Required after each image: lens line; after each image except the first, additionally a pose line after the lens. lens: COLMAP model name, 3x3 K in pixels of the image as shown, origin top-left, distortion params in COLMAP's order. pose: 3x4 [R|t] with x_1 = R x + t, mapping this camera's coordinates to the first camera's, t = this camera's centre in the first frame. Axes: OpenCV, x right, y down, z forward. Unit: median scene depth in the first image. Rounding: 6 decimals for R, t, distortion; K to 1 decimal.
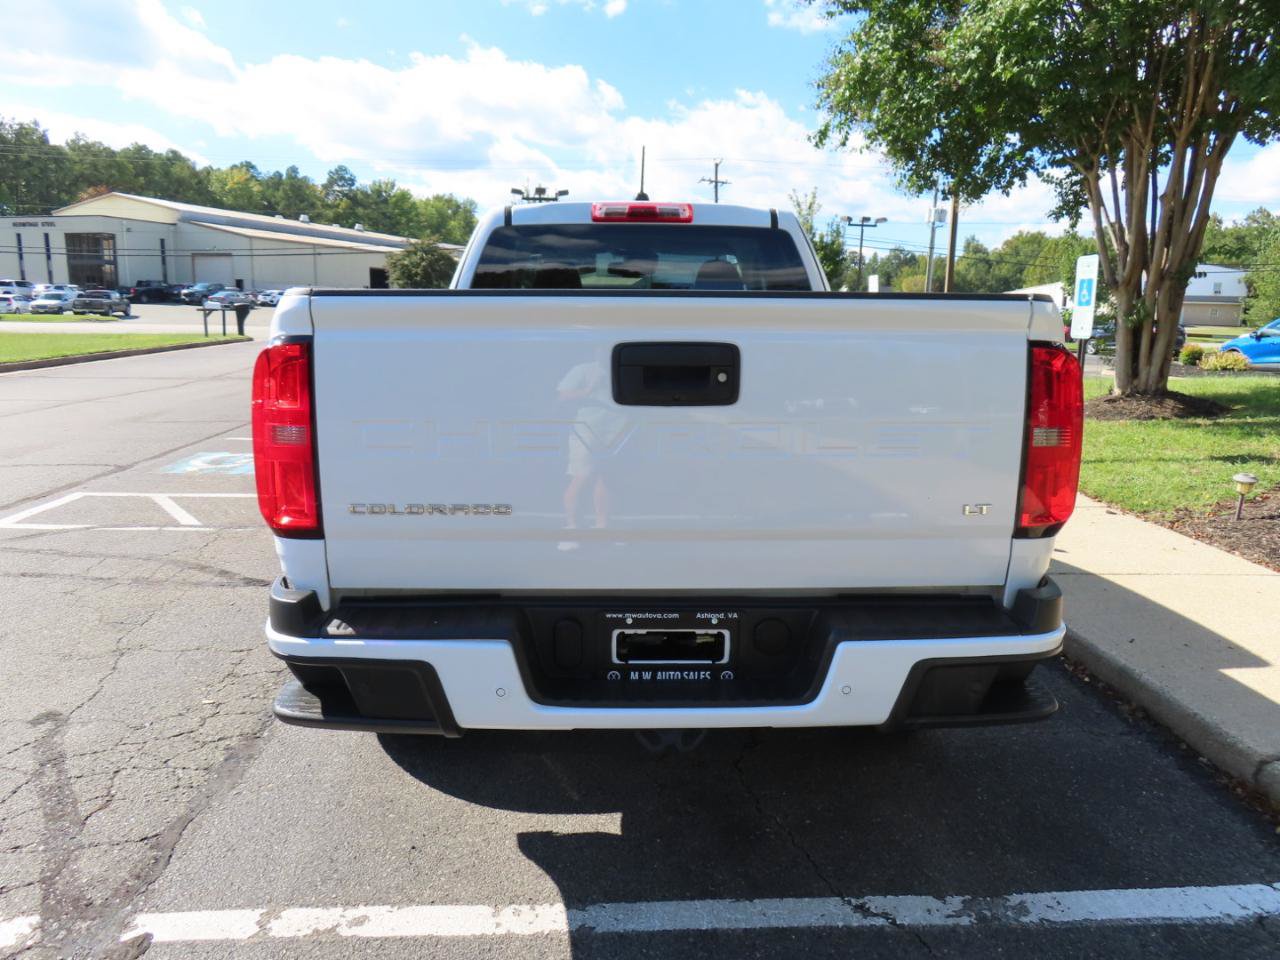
lens RADIAL K [[916.9, 0, 642.3], [0, 916.9, 480.2], [0, 0, 1]] dist [-0.010049, 0.004480]
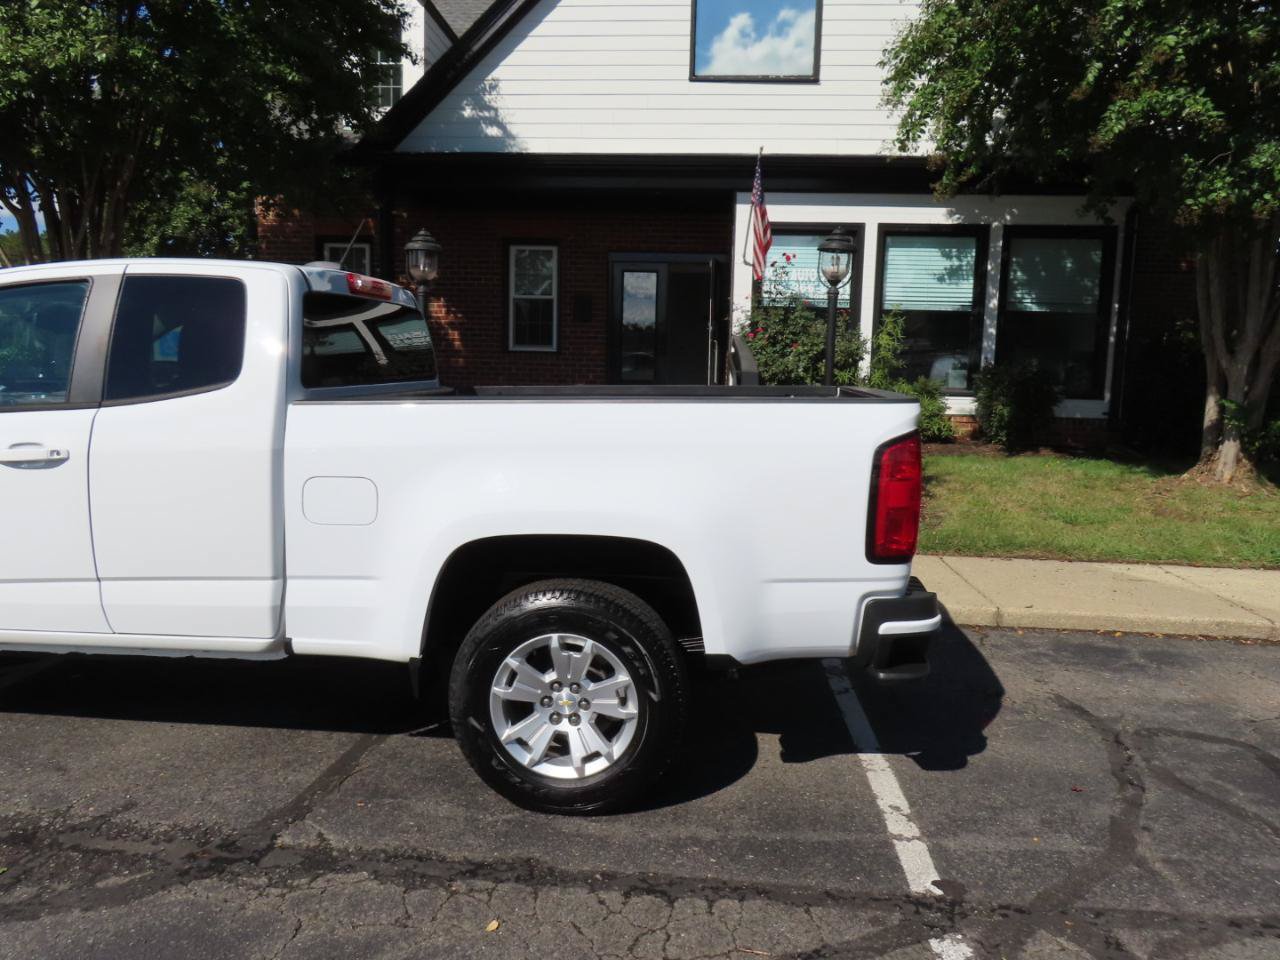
lens RADIAL K [[915.7, 0, 643.2], [0, 915.7, 481.2], [0, 0, 1]] dist [-0.006219, -0.001706]
pose [[0.130333, -0.133049, 0.982503, -0.341847], [0.154938, 0.981514, 0.112362, -0.054558], [-0.979289, 0.137583, 0.148538, 0.212901]]
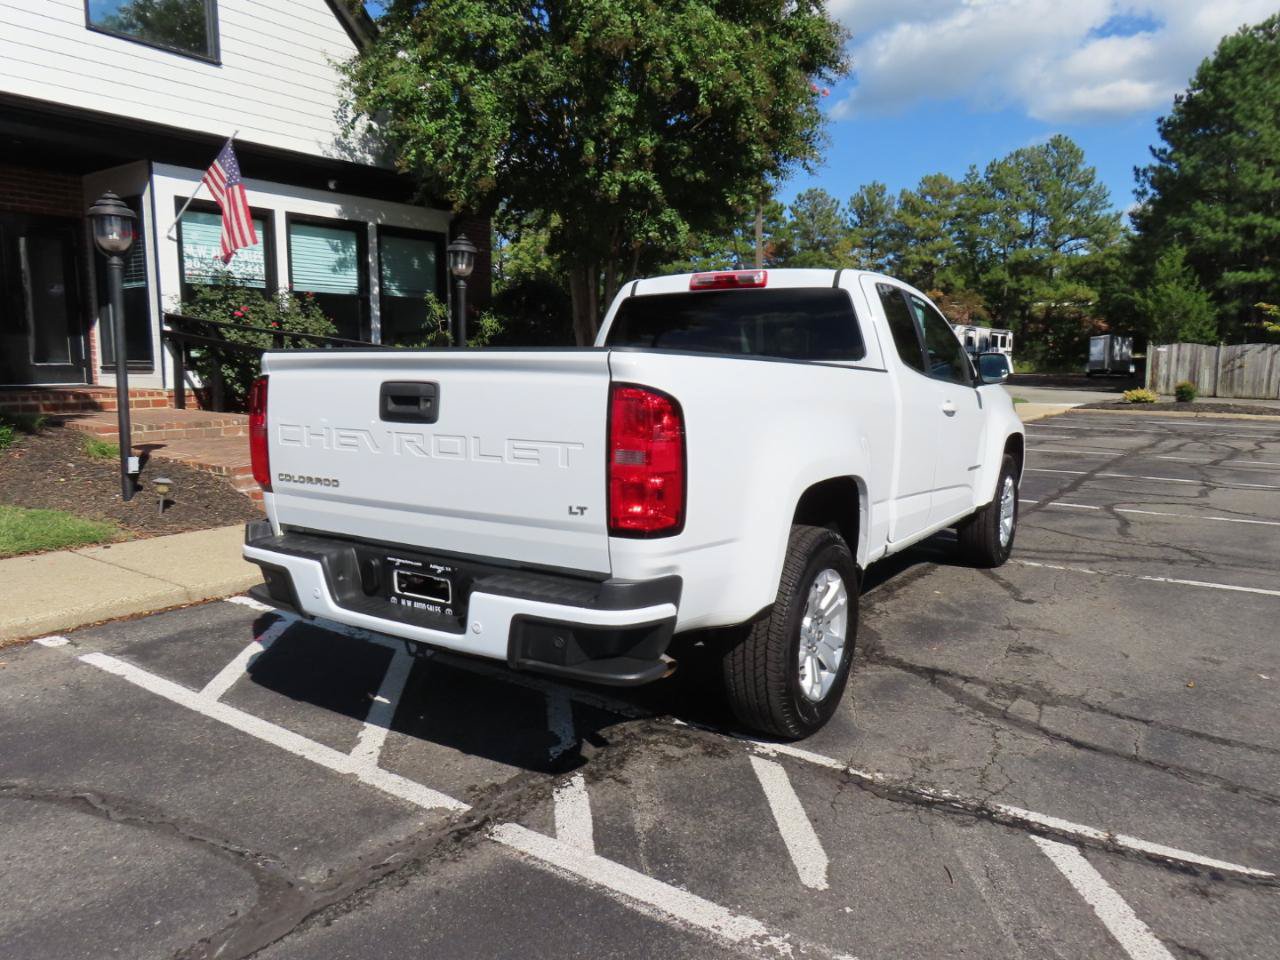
lens RADIAL K [[913.7, 0, 639.7], [0, 913.7, 487.0], [0, 0, 1]] dist [-0.009027, -0.001334]
pose [[-0.783137, -0.105203, 0.612886, -0.316943], [0.097881, 0.952445, 0.288560, -0.147206], [-0.614098, 0.285972, -0.735598, 0.757213]]
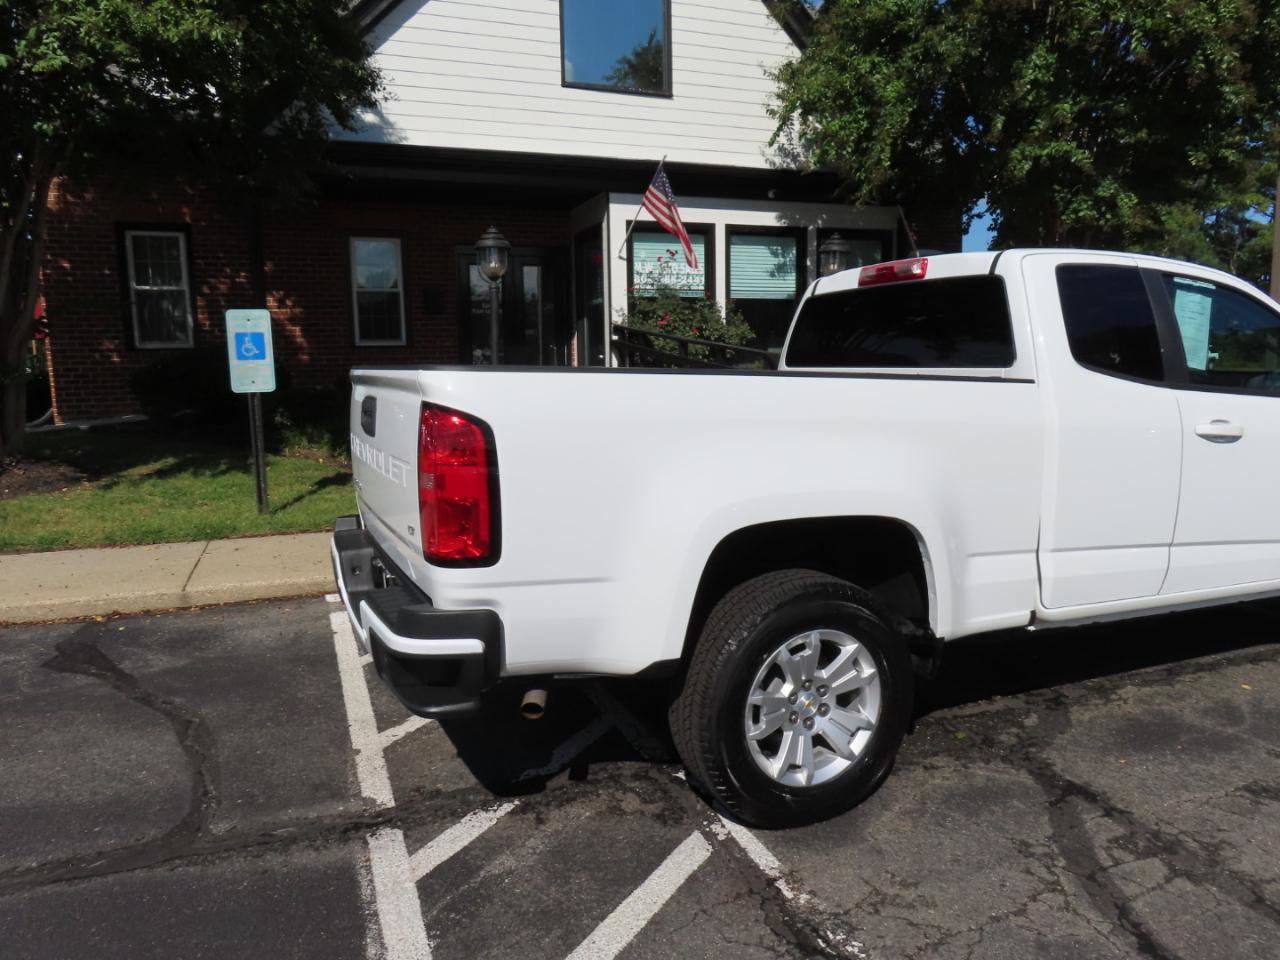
lens RADIAL K [[915.7, 0, 643.2], [0, 915.7, 481.2], [0, 0, 1]] dist [-0.006219, -0.001706]
pose [[-0.312804, -0.136510, 0.939957, -0.396206], [0.181896, 0.962692, 0.200344, -0.123265], [-0.932238, 0.233643, -0.276304, 0.602425]]
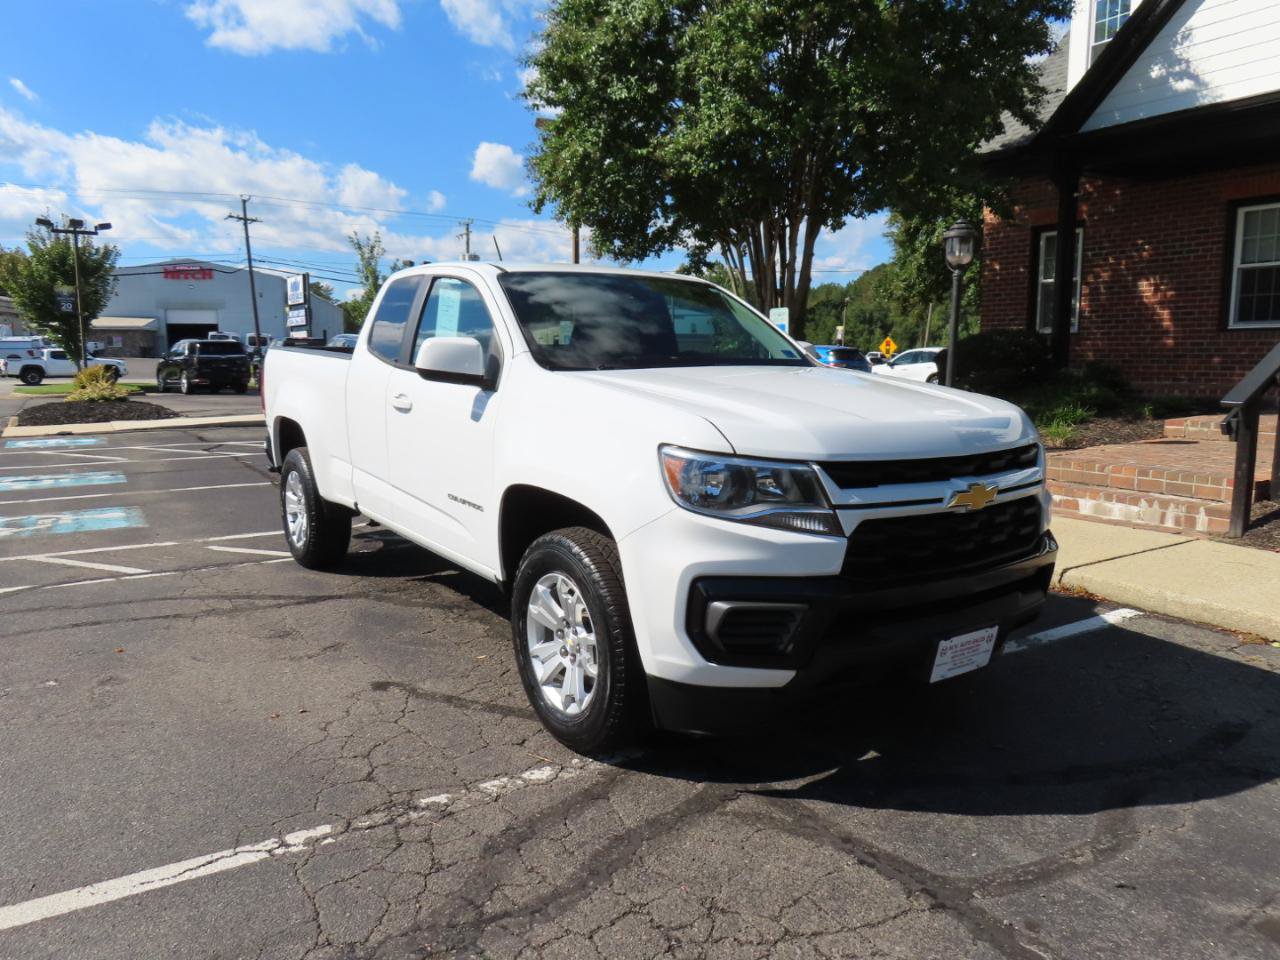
lens RADIAL K [[915.7, 0, 643.2], [0, 915.7, 481.2], [0, 0, 1]] dist [-0.006219, -0.001706]
pose [[0.871531, -0.084644, 0.482979, -0.261390], [0.104698, 0.994396, -0.014656, 0.011362], [-0.479032, 0.063340, 0.875509, -0.076868]]
